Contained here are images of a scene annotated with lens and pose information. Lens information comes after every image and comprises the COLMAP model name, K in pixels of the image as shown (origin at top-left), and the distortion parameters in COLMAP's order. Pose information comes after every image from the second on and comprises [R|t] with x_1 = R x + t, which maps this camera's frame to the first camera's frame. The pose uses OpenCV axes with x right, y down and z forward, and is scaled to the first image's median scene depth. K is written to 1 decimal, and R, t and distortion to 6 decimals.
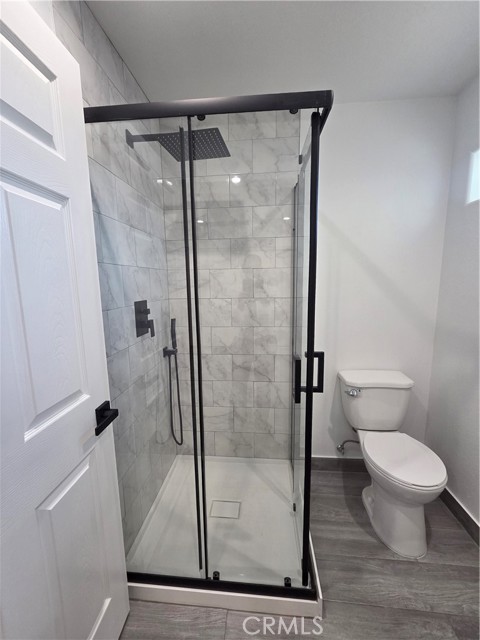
lens RADIAL K [[259.5, 0, 240.3], [0, 259.5, 319.4], [0, 0, 1]] dist [-0.000710, -0.000507]
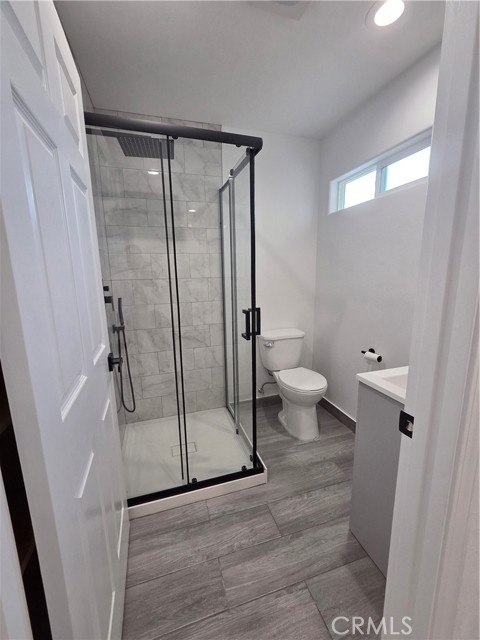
lens RADIAL K [[260.5, 0, 240.0], [0, 260.5, 320.0], [0, 0, 1]] dist [0.000771, 0.000014]
pose [[0.921638, -0.073314, 0.381063, -0.235502], [0.061192, 0.997162, 0.043847, 0.080401], [-0.383197, -0.017093, 0.923509, -0.231705]]
